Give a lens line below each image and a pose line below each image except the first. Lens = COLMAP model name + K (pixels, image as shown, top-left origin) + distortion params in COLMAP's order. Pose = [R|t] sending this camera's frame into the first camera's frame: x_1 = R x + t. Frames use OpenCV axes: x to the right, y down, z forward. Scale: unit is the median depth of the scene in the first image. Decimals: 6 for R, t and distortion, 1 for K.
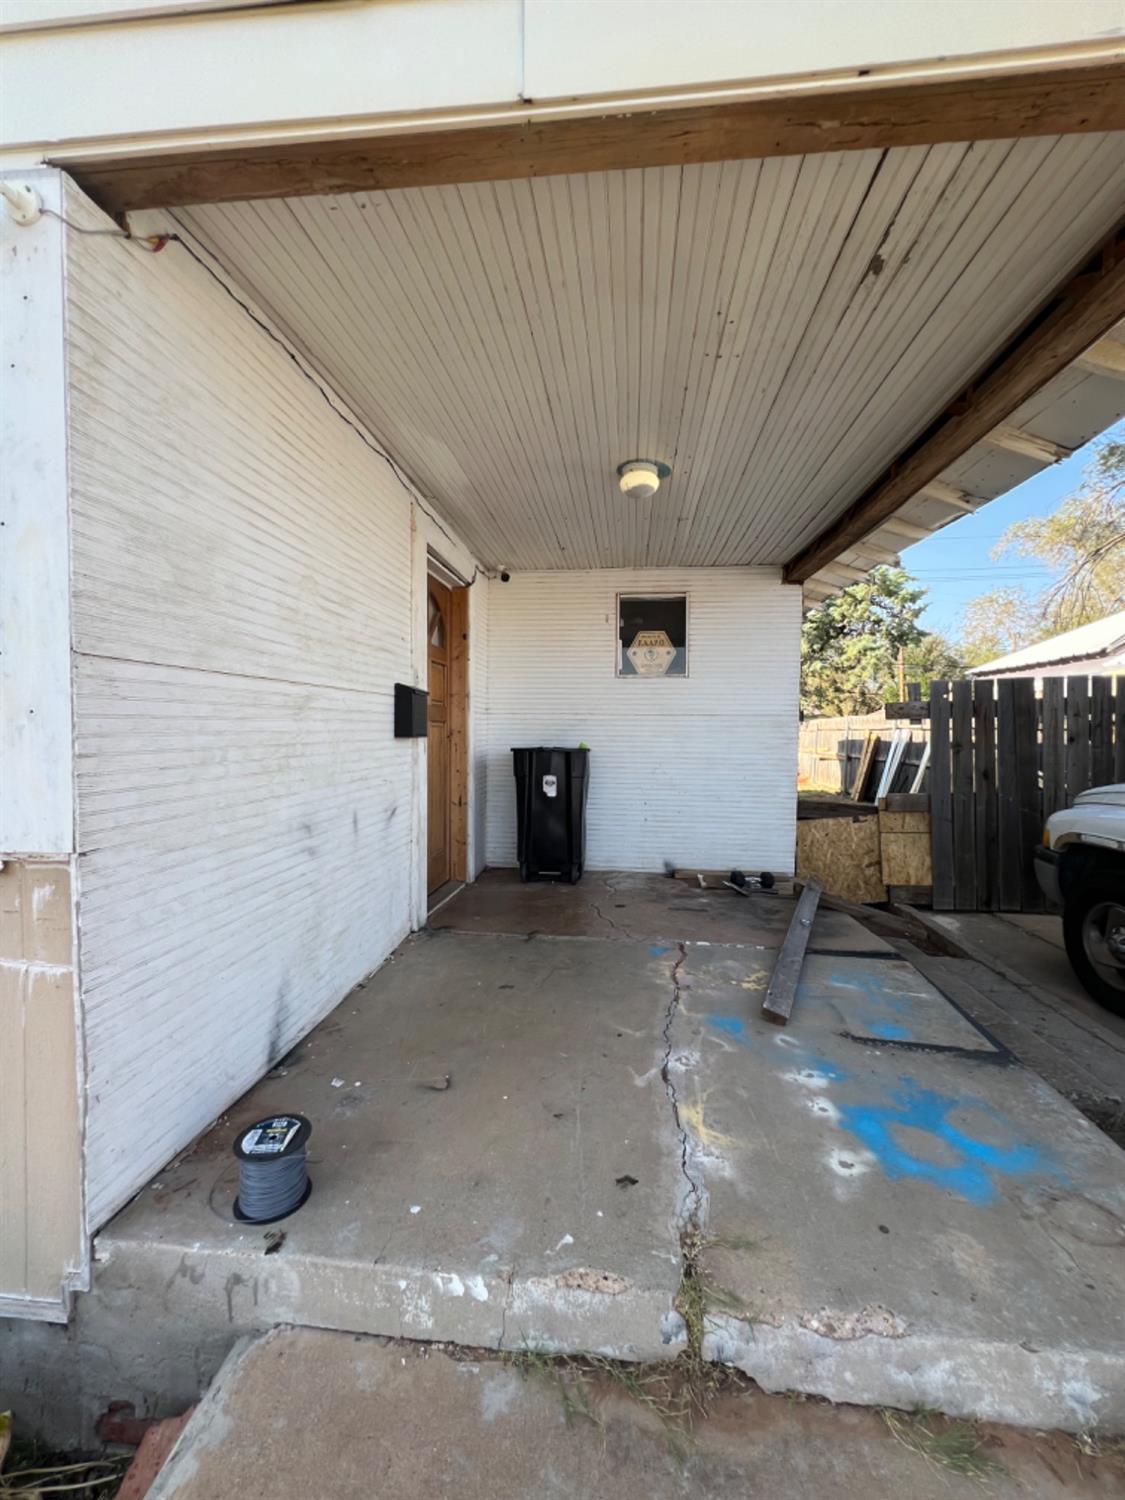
lens RADIAL K [[604.5, 0, 561.8], [0, 604.5, 751.8], [0, 0, 1]] dist [-0.001276, 0.001015]
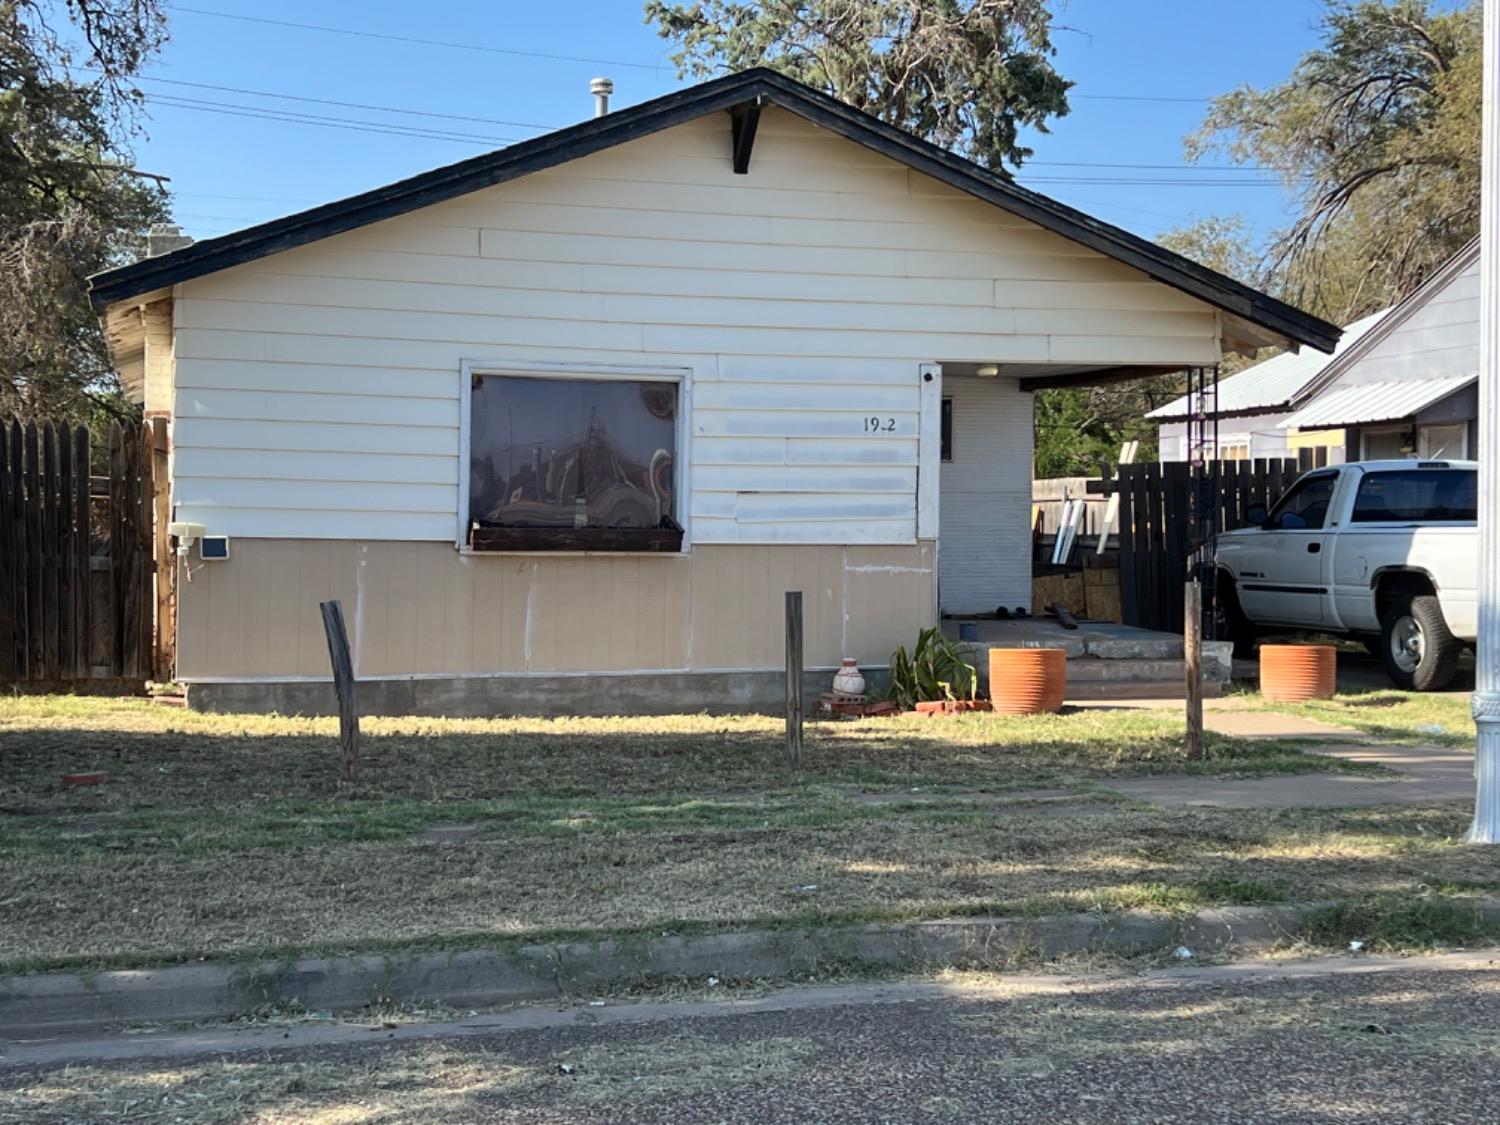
lens RADIAL K [[2227.8, 0, 750.0], [0, 2227.8, 562.5], [0, 0, 1]] dist [0.251589, 0.028560]
pose [[0.918094, -0.019840, 0.395866, -2.173115], [0.023925, 0.999699, -0.005384, 0.108143], [-0.395641, 0.014414, 0.918292, -3.334322]]
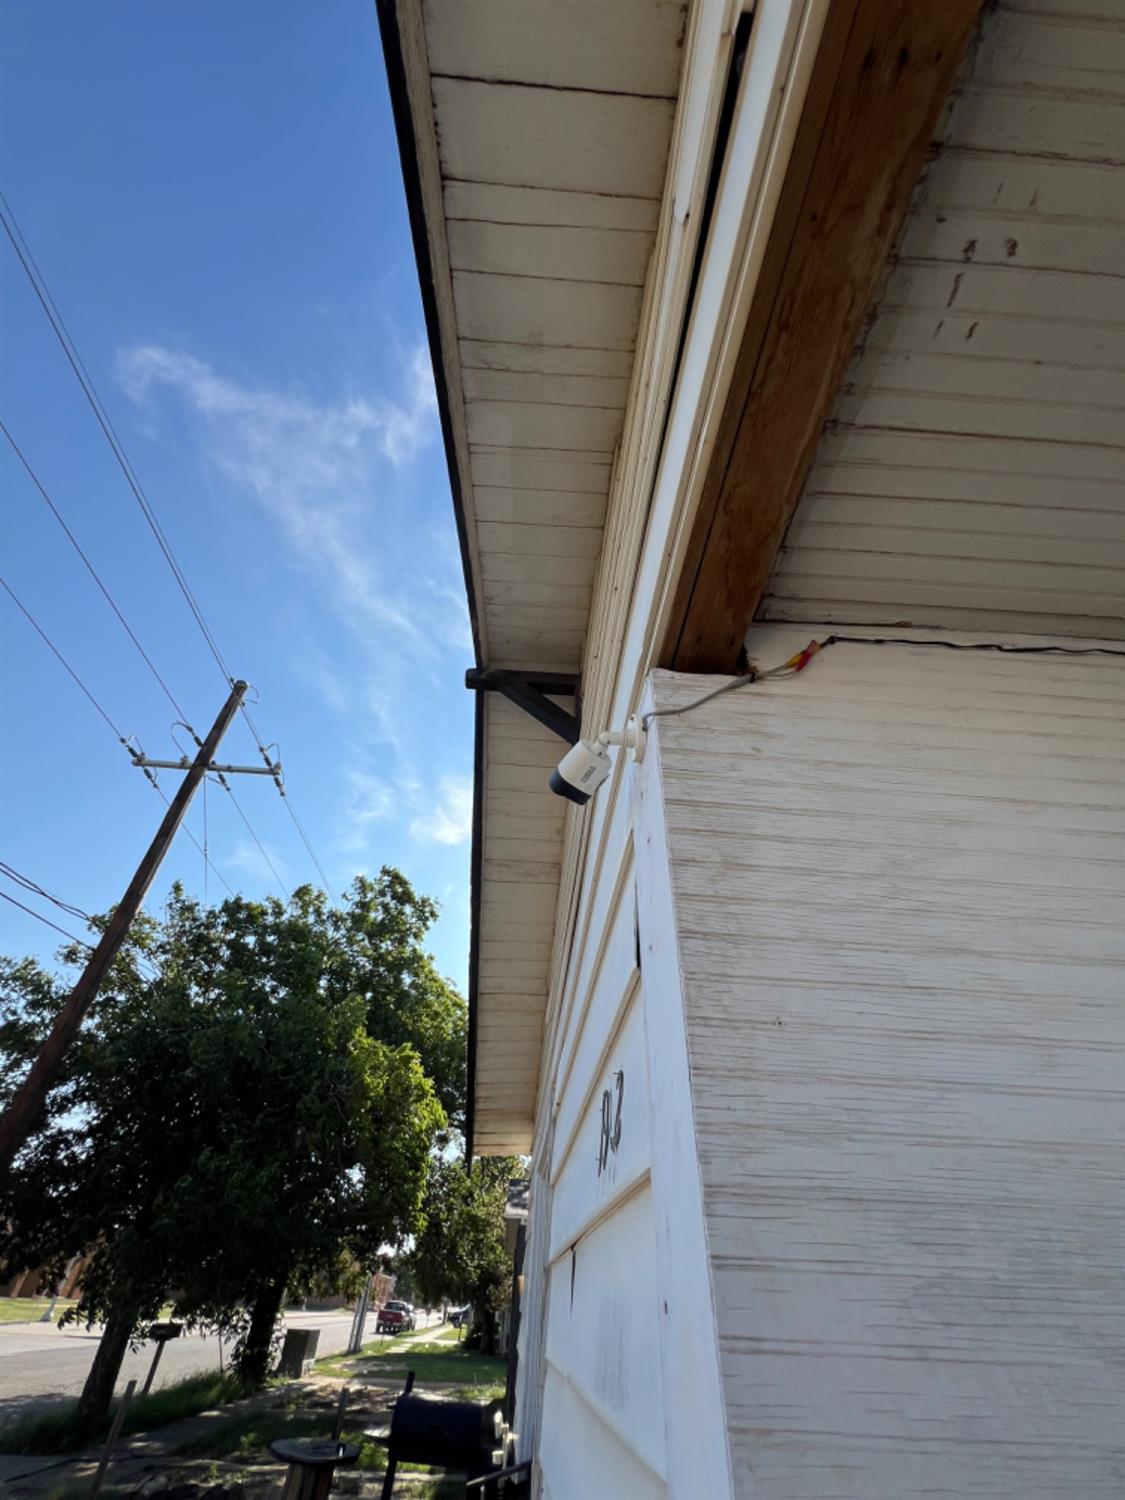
lens RADIAL K [[604.5, 0, 561.8], [0, 604.5, 751.8], [0, 0, 1]] dist [-0.001276, 0.001015]
pose [[0.179065, -0.672678, -0.717942, -0.105640], [-0.074357, 0.718396, -0.691649, -0.102477], [0.981023, 0.177234, 0.078621, 0.235546]]
